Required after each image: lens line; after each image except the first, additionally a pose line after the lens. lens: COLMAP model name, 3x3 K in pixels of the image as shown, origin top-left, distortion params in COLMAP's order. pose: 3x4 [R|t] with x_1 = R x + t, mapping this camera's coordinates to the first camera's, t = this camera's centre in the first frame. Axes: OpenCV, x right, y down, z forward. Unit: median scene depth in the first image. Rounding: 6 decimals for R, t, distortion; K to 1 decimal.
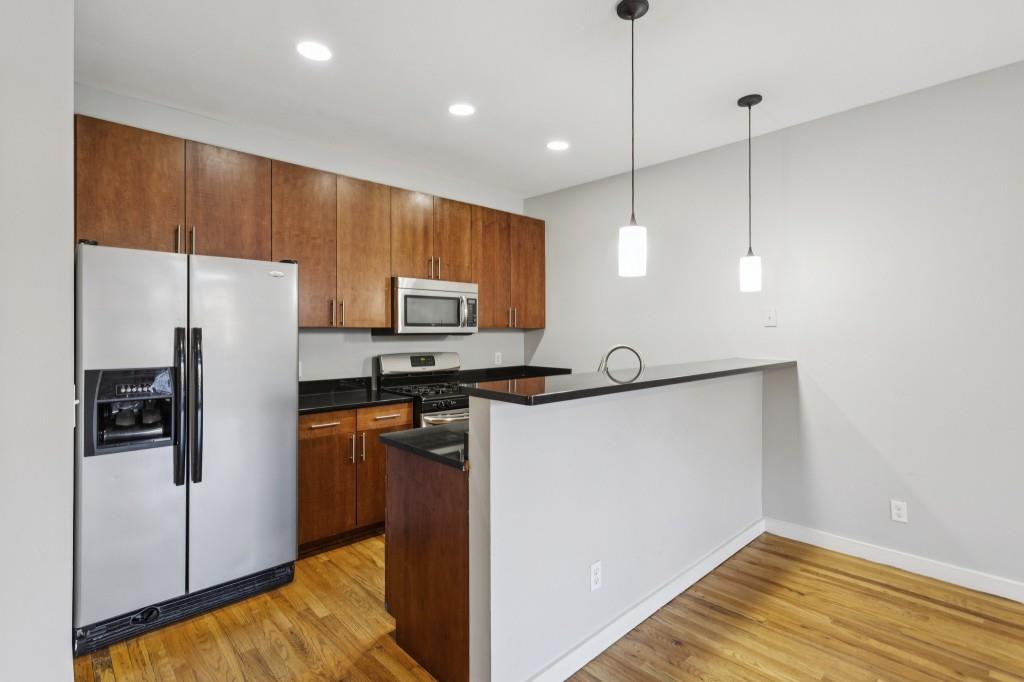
lens RADIAL K [[490.4, 0, 508.6], [0, 490.4, 333.8], [0, 0, 1]] dist [0.010907, 0.001157]
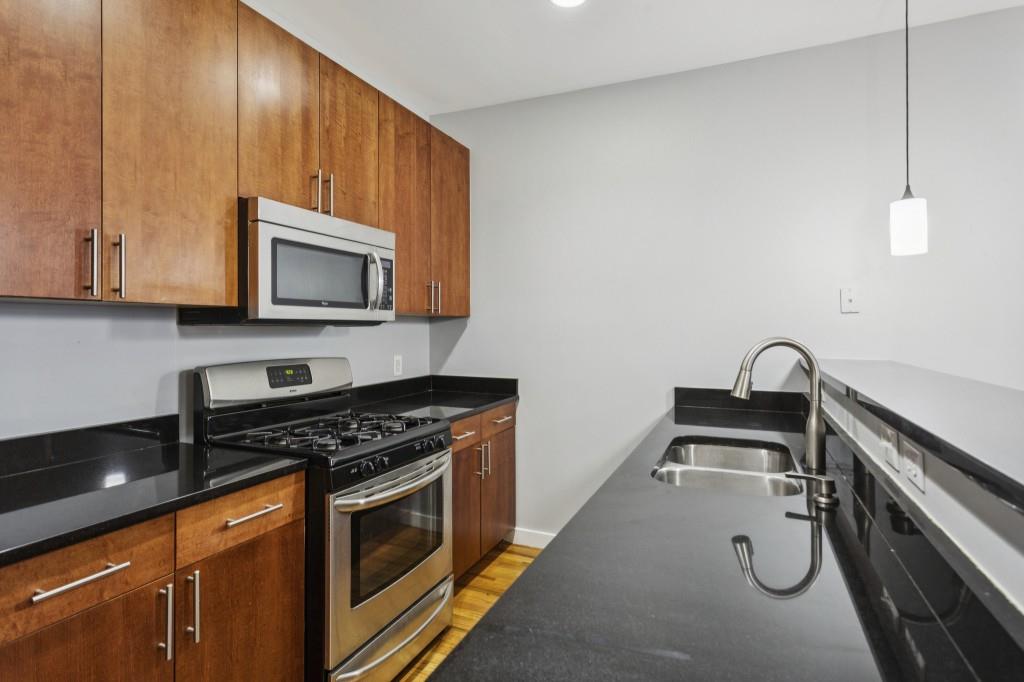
lens RADIAL K [[535.1, 0, 513.1], [0, 535.1, 327.4], [0, 0, 1]] dist [0.005142, 0.005928]
pose [[0.918973, 0.002087, 0.394314, -0.213842], [0.001040, 0.999970, -0.007716, 0.011364], [-0.394318, 0.007501, 0.918943, 0.466096]]
